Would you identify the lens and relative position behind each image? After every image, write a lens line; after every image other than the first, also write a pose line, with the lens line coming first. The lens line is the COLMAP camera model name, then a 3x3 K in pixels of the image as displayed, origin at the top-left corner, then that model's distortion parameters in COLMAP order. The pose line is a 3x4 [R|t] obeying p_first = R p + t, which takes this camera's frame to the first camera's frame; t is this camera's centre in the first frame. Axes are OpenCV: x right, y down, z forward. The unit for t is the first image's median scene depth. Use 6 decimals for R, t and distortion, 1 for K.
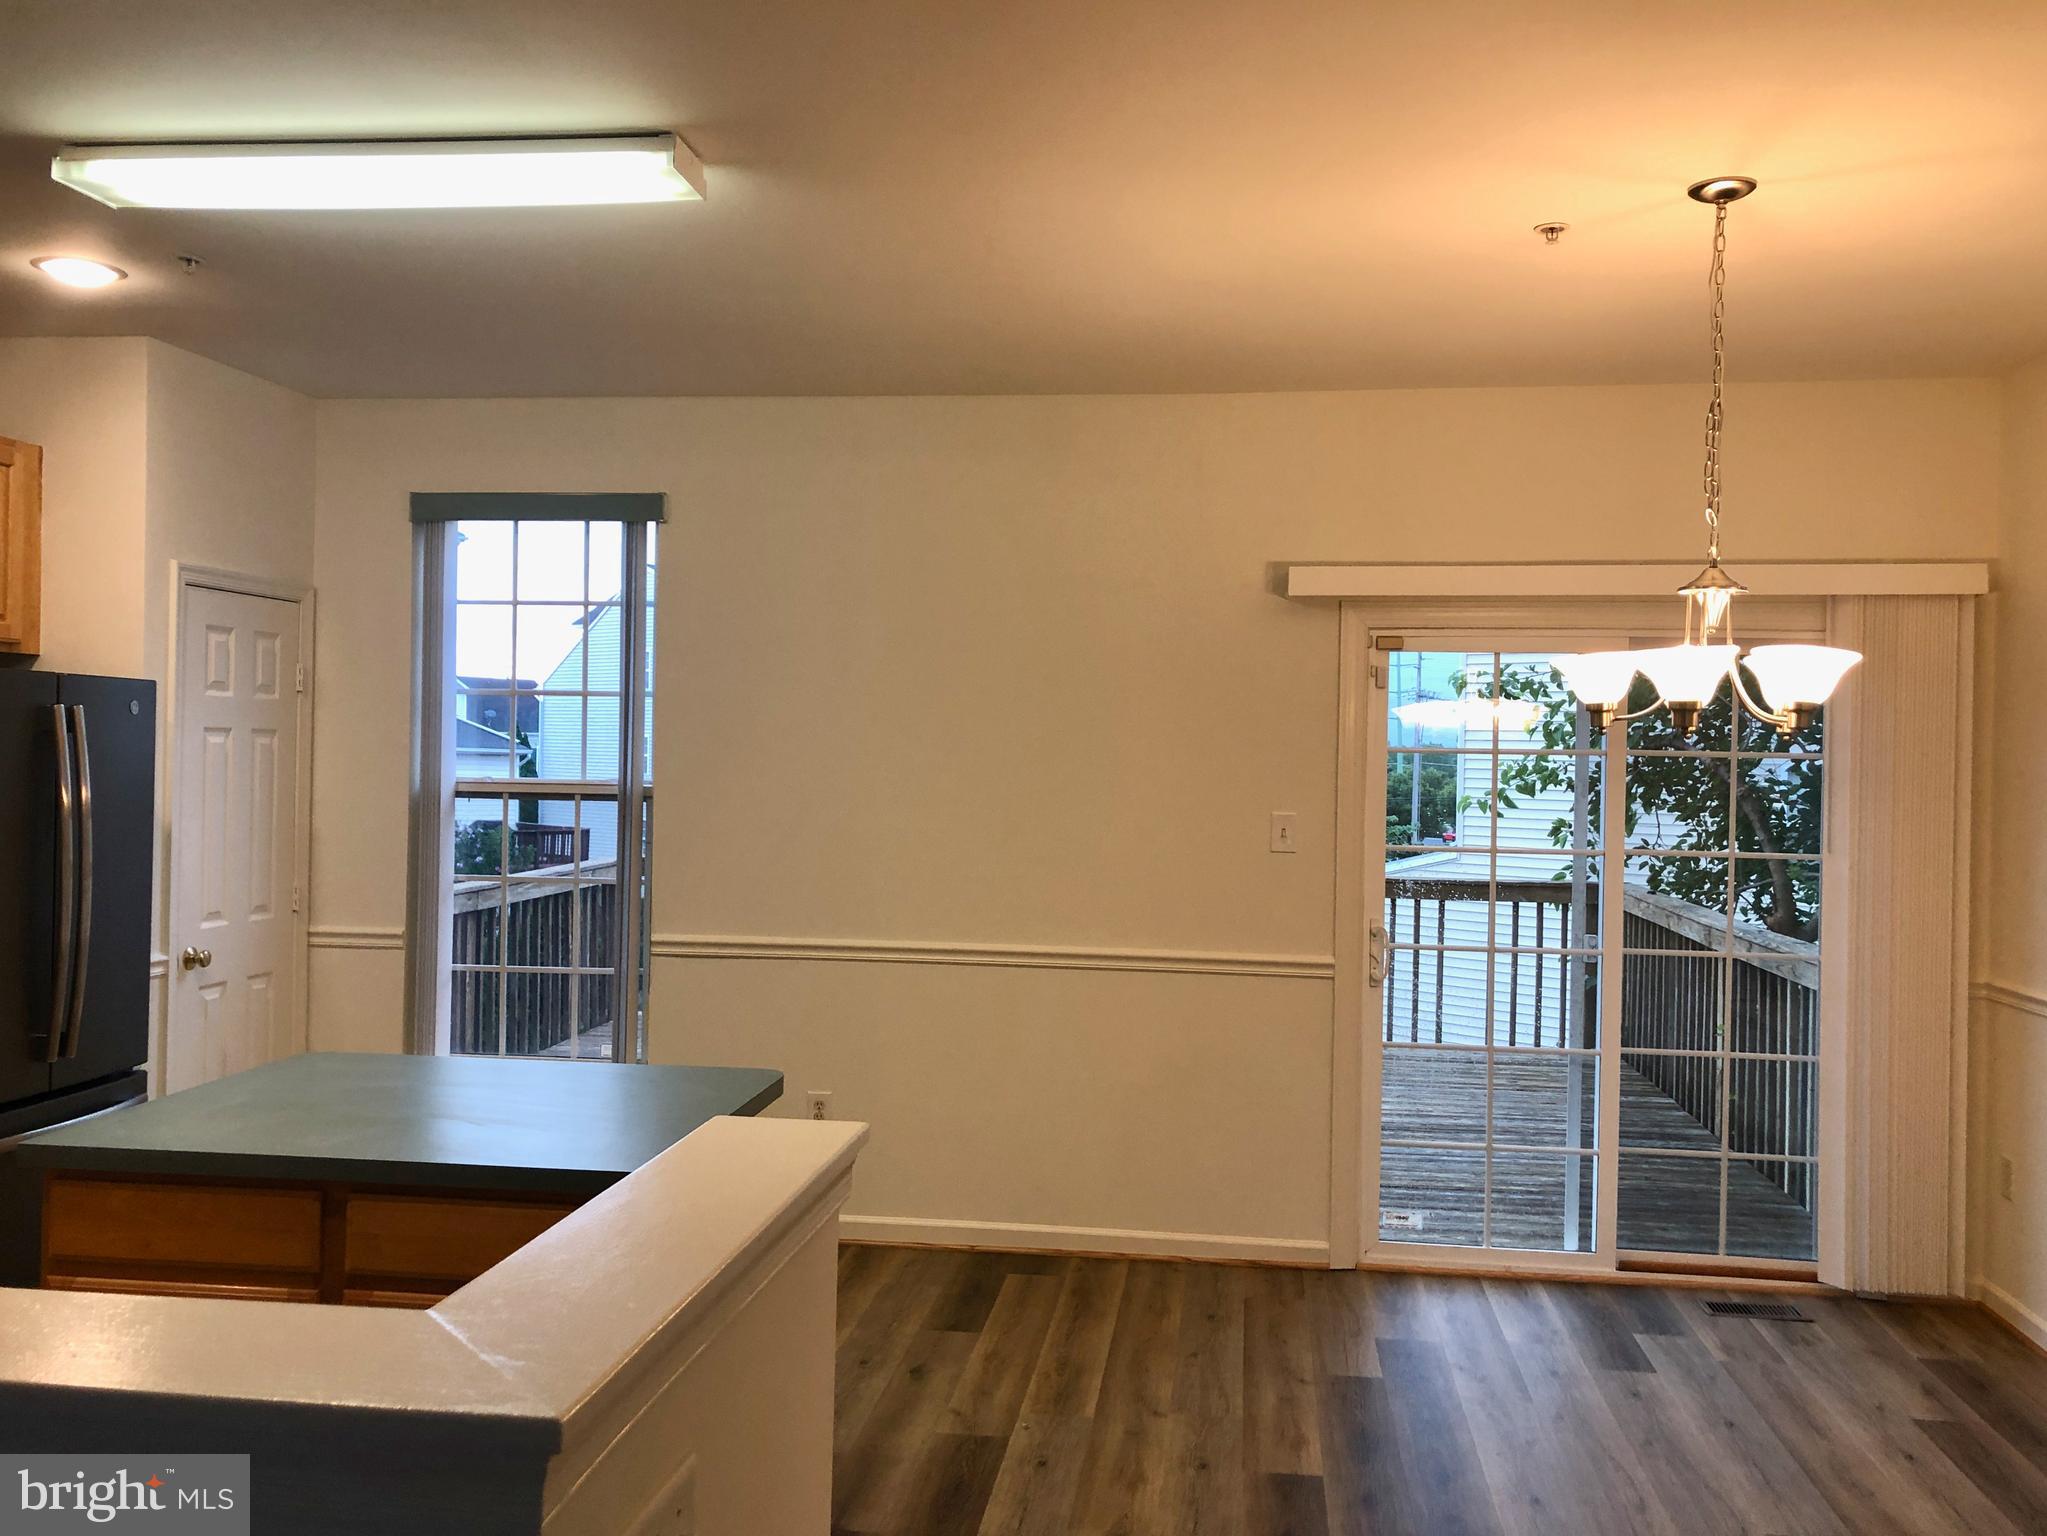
lens RADIAL K [[1721.7, 0, 1023.5], [0, 1721.7, 768.0], [0, 0, 1]] dist [0.031360, -0.005319]
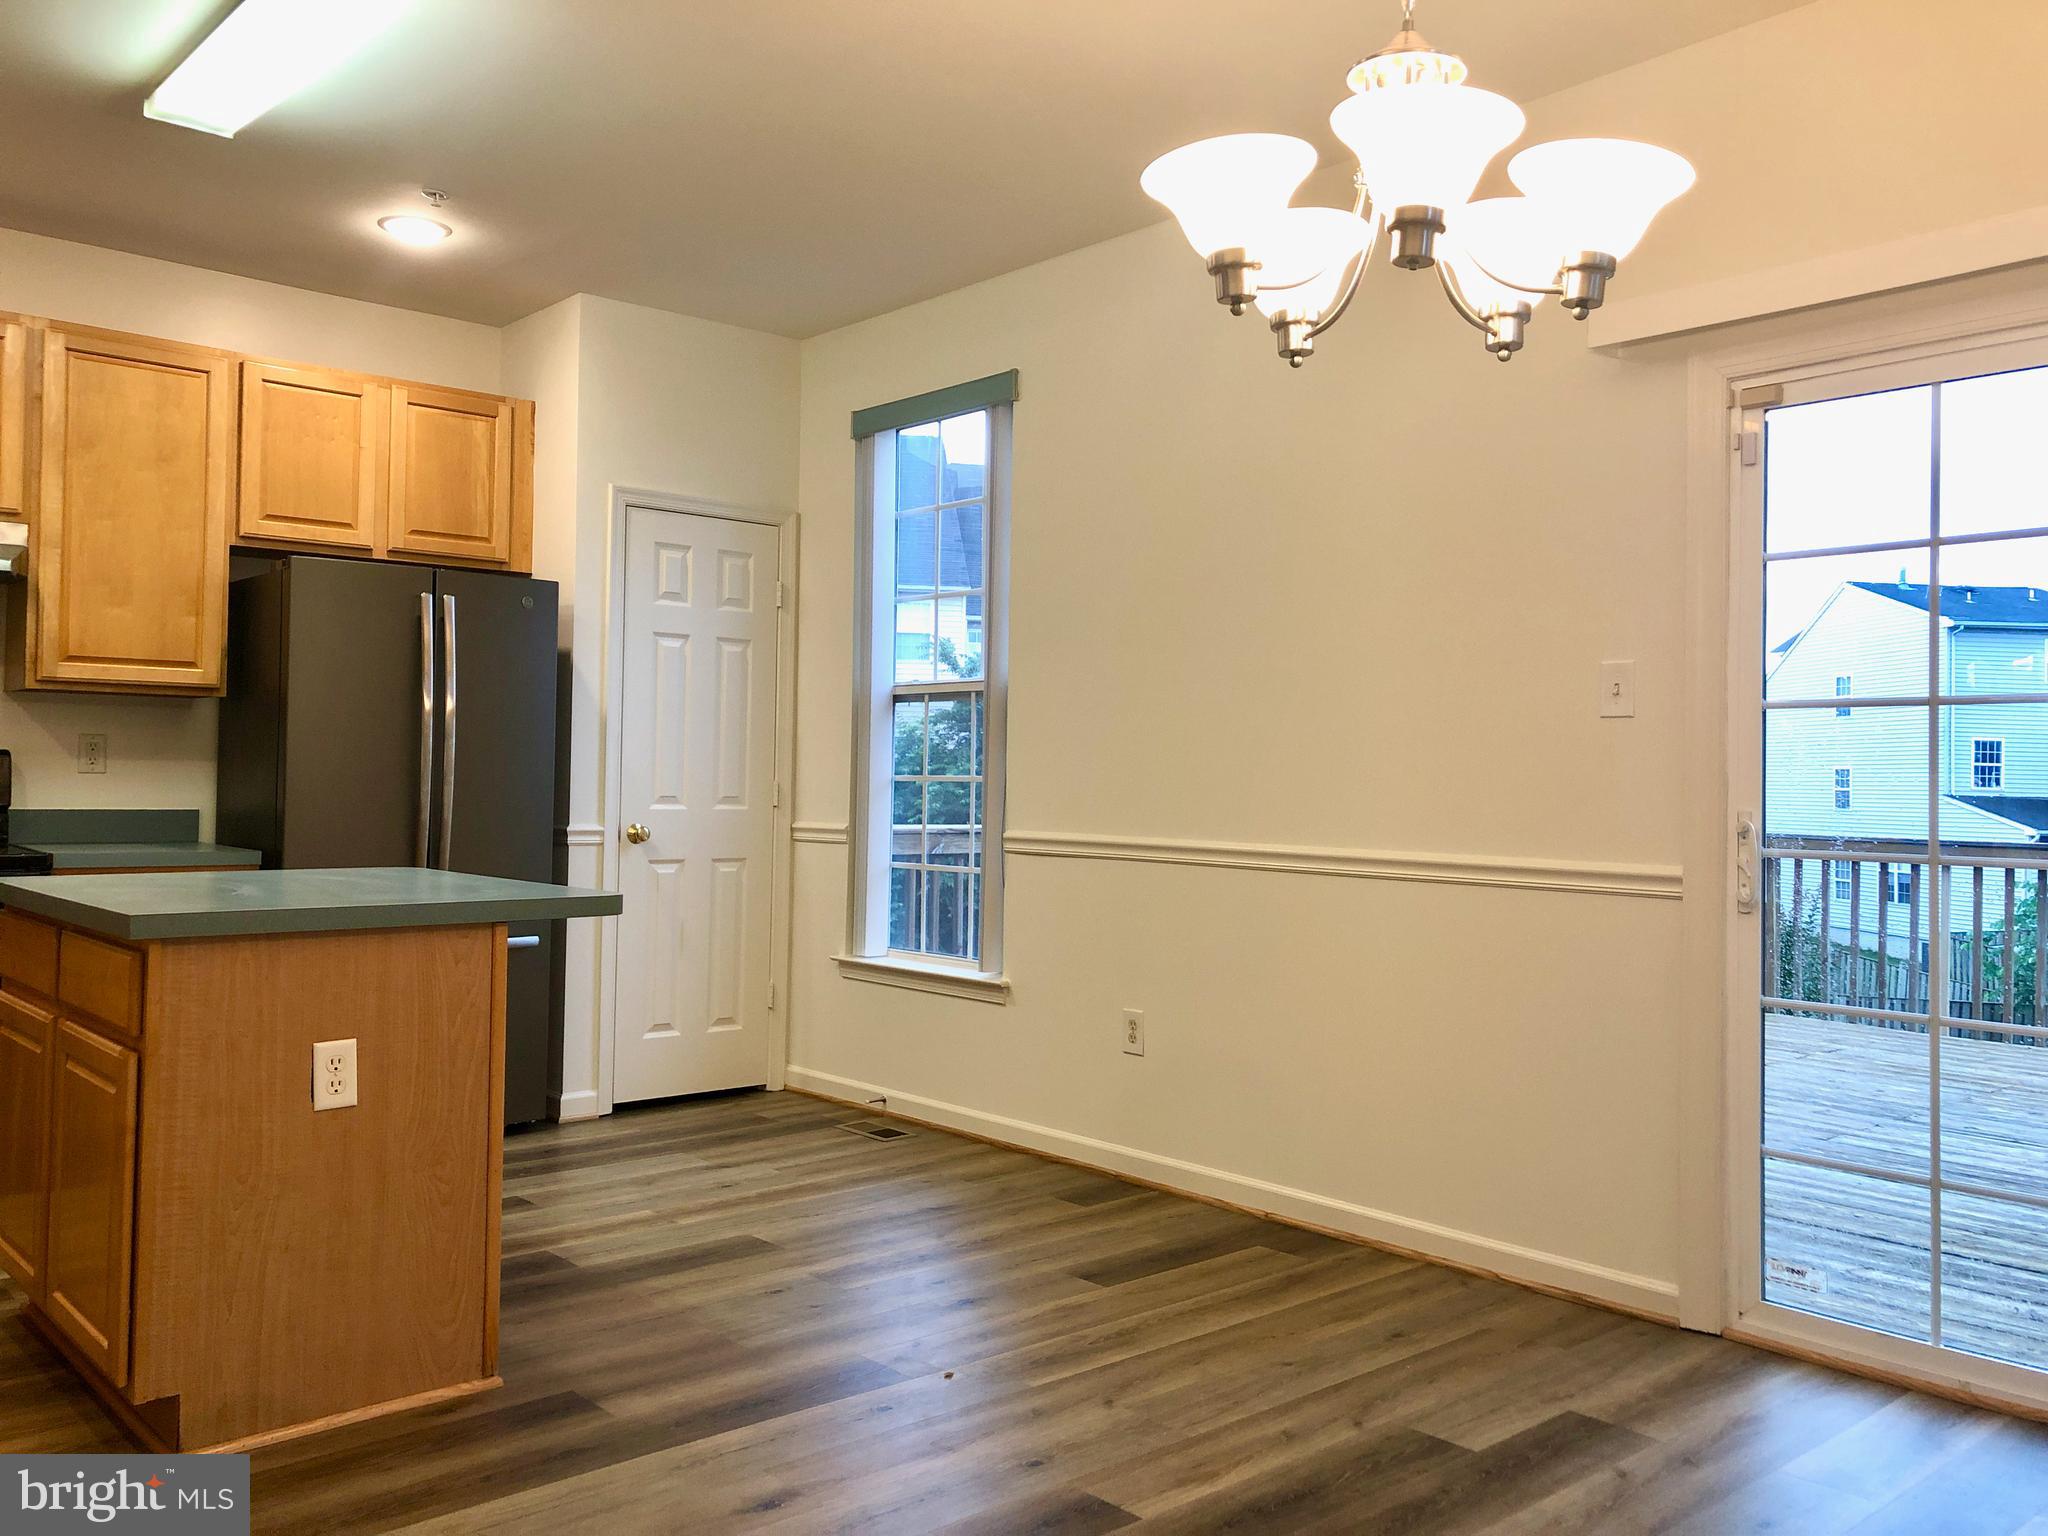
lens RADIAL K [[1682.7, 0, 1017.6], [0, 1682.7, 747.2], [0, 0, 1]] dist [0.029845, -0.001712]
pose [[0.750917, -0.019141, -0.660119, 0.443594], [-0.008845, 0.999199, -0.039035, 0.094900], [0.660338, 0.035151, 0.750146, 0.335363]]
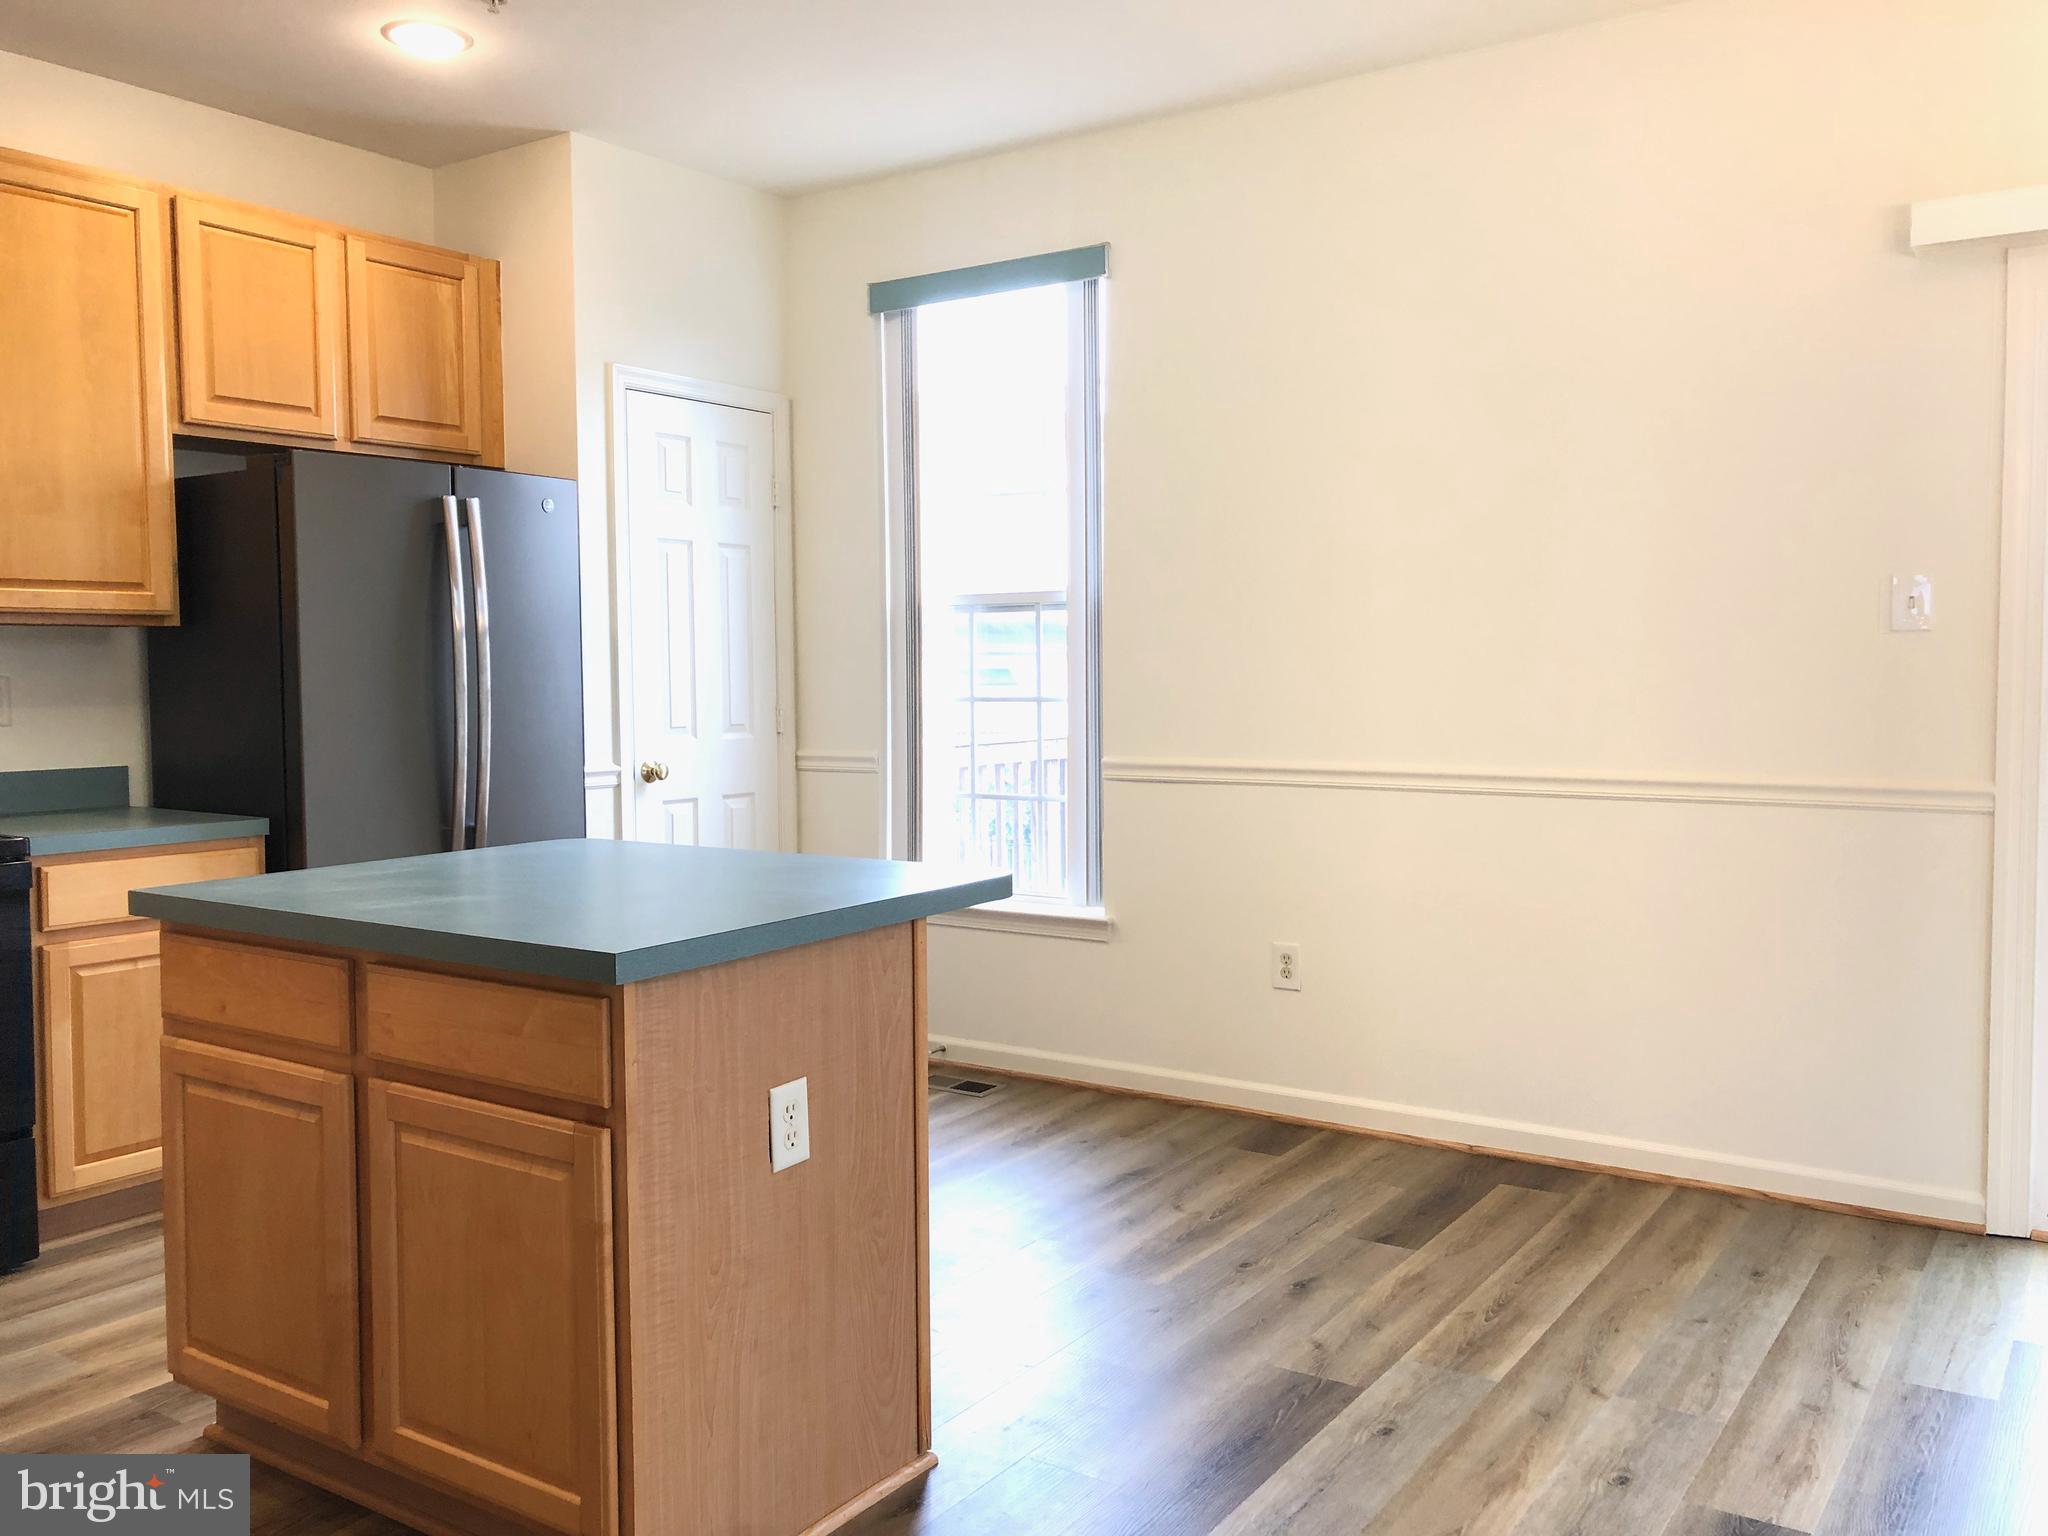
lens RADIAL K [[1679.6, 0, 1019.1], [0, 1679.6, 762.2], [0, 0, 1]] dist [0.015584, 0.010988]
pose [[0.889502, 0.001332, -0.456929, 0.148734], [0.020403, 0.998883, 0.042630, 0.068527], [0.456475, -0.047242, 0.888481, 0.243206]]
